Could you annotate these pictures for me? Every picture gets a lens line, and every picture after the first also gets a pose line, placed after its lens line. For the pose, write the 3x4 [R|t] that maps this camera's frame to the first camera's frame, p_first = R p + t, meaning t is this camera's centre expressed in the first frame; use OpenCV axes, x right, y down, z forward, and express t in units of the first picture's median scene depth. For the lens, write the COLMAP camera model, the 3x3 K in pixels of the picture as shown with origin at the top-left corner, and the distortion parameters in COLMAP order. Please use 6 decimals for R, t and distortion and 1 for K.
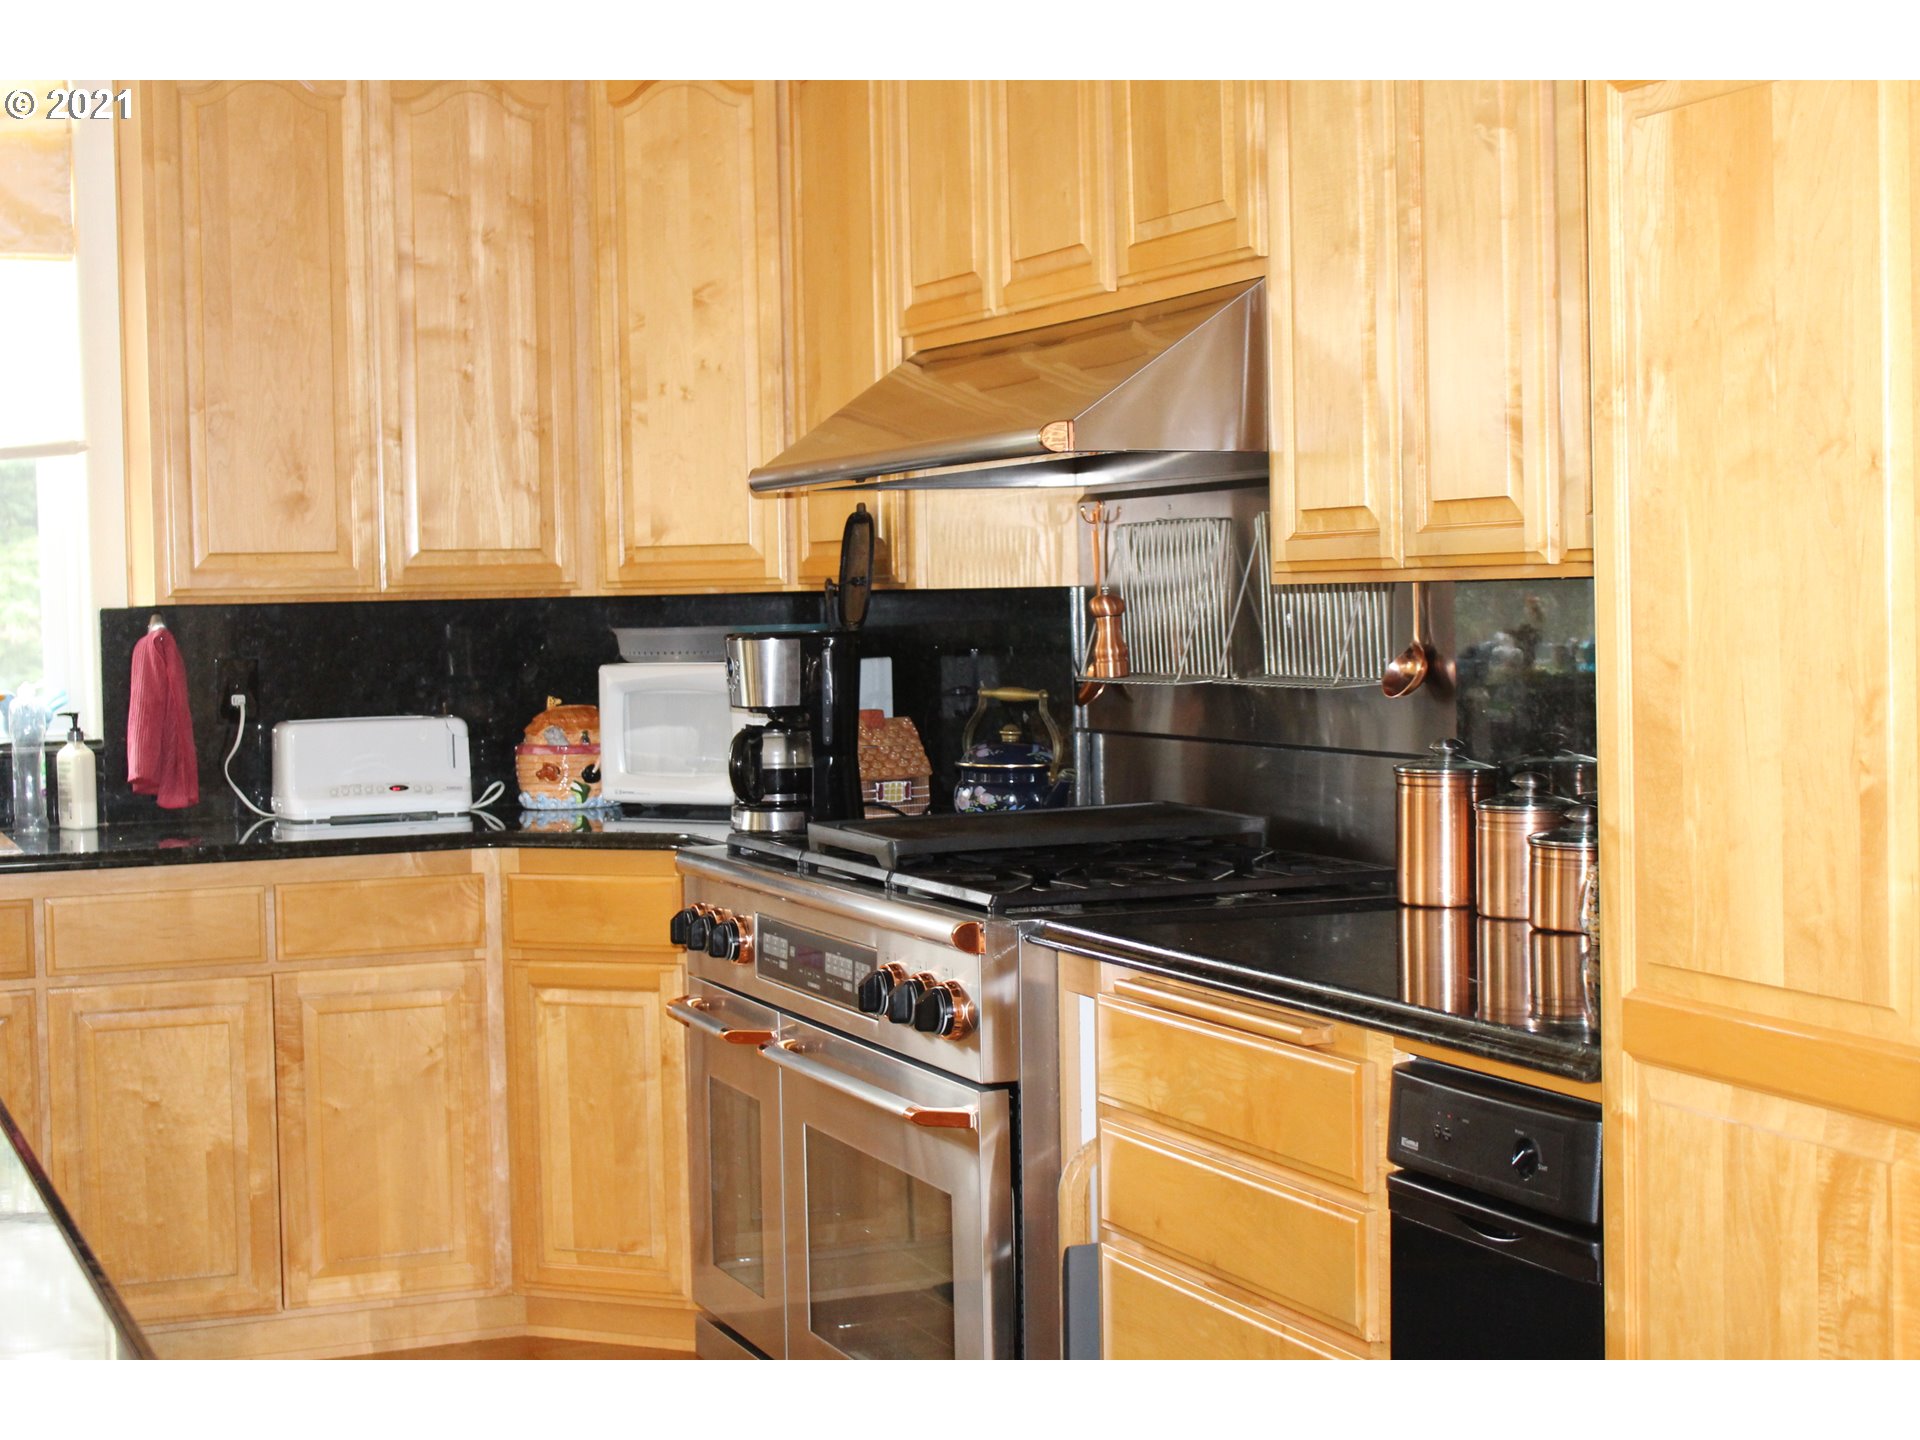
lens RADIAL K [[3074.2, 0, 954.8], [0, 3074.2, 721.4], [0, 0, 1]] dist [-0.026201, 0.000000]
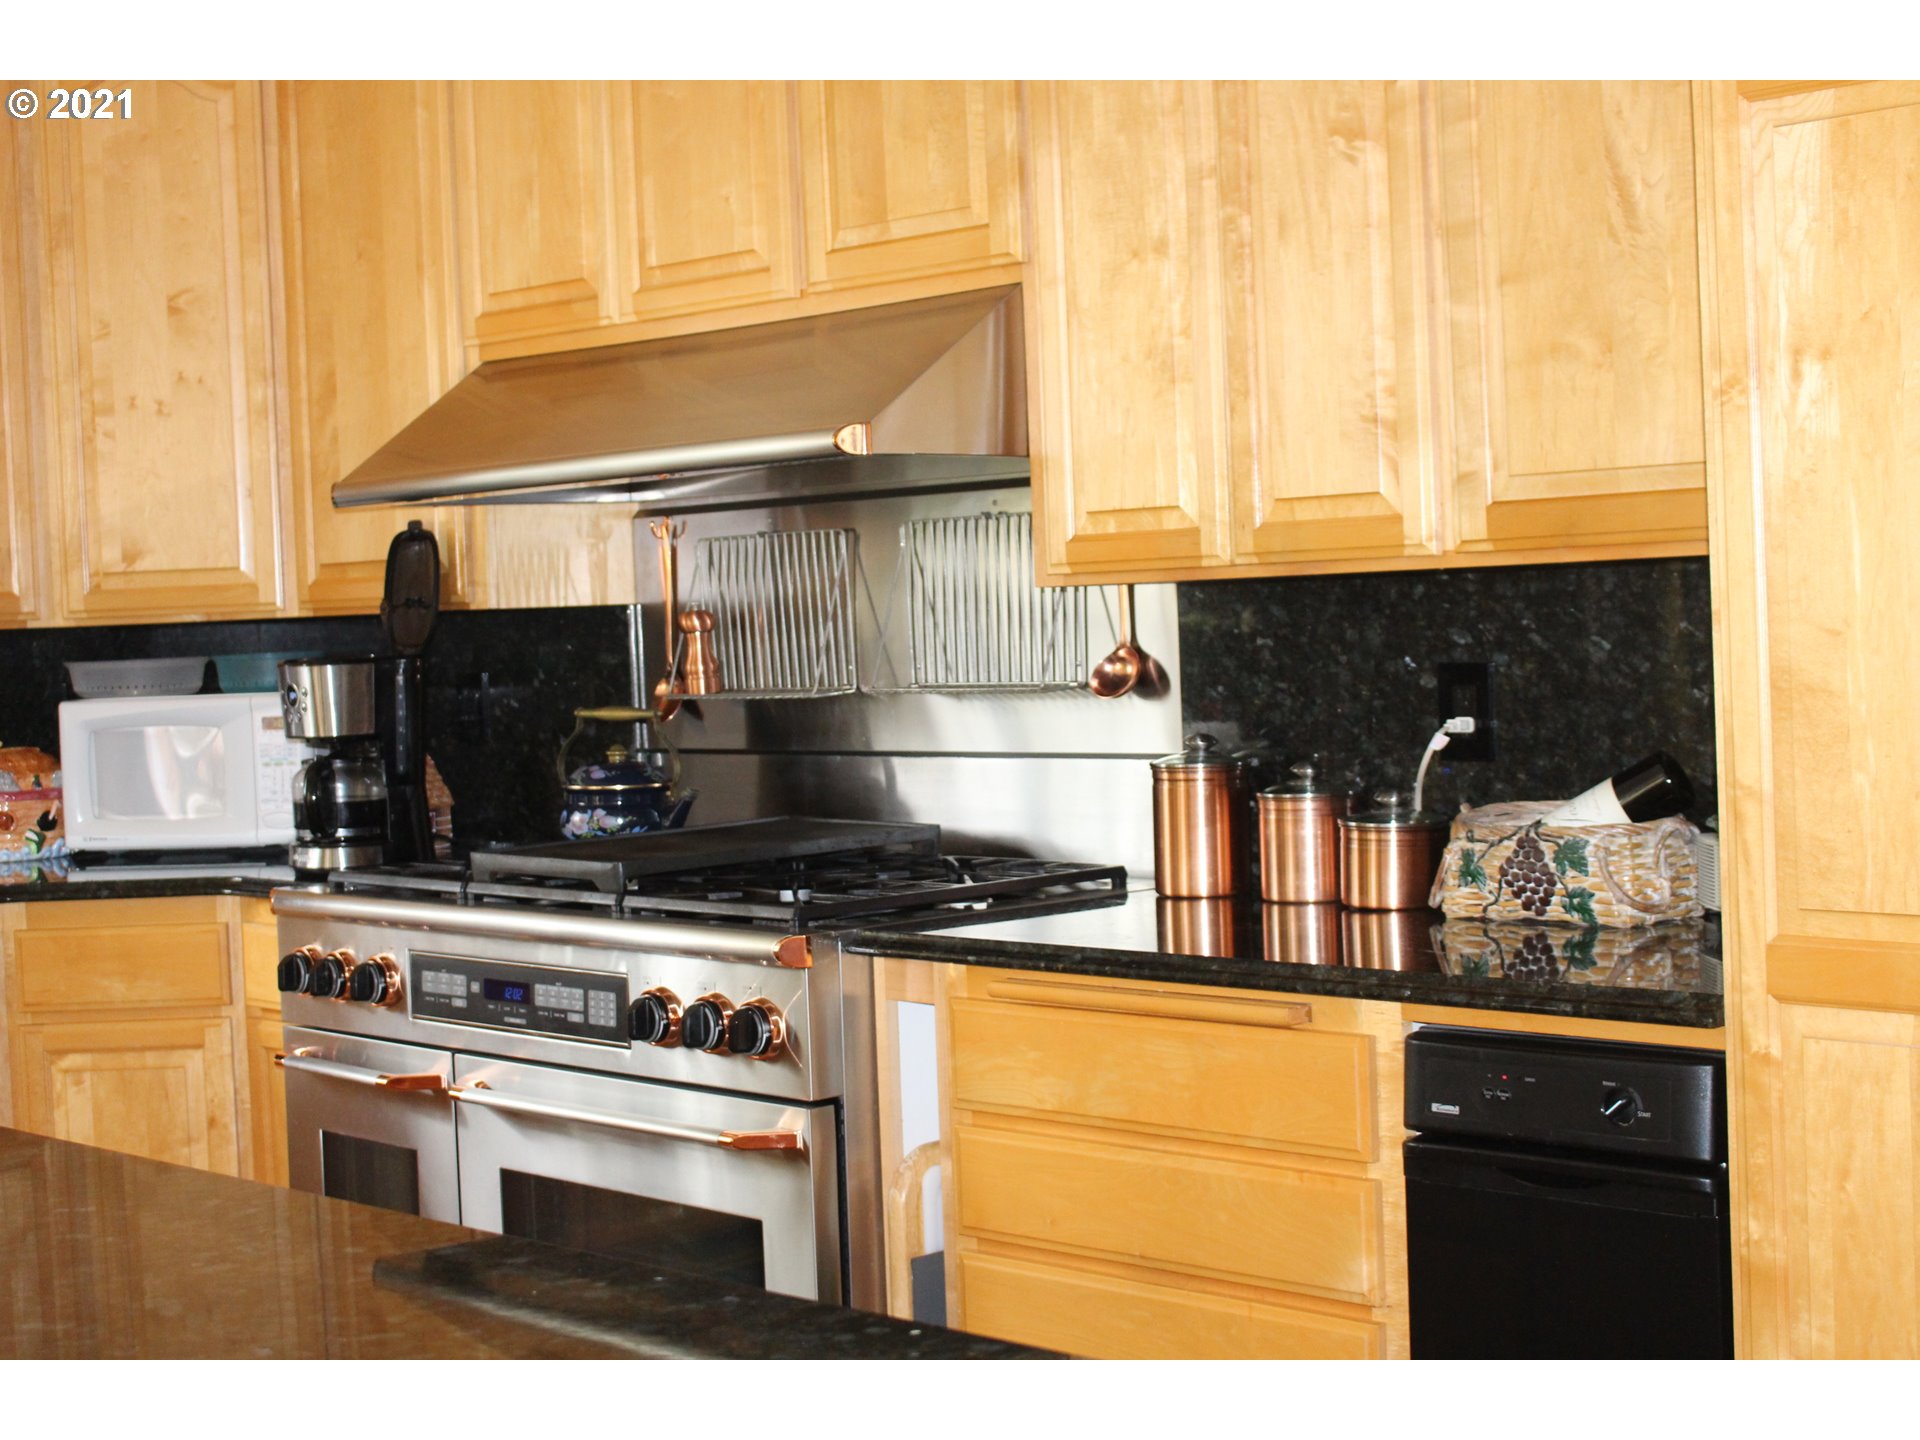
lens RADIAL K [[3074.2, 0, 956.5], [0, 3074.2, 713.2], [0, 0, 1]] dist [-0.026201, 0.000000]
pose [[0.929948, -0.029190, 0.366530, -0.245730], [0.036010, 0.999282, -0.011781, 0.006574], [-0.365923, 0.024155, 0.930332, 0.058670]]
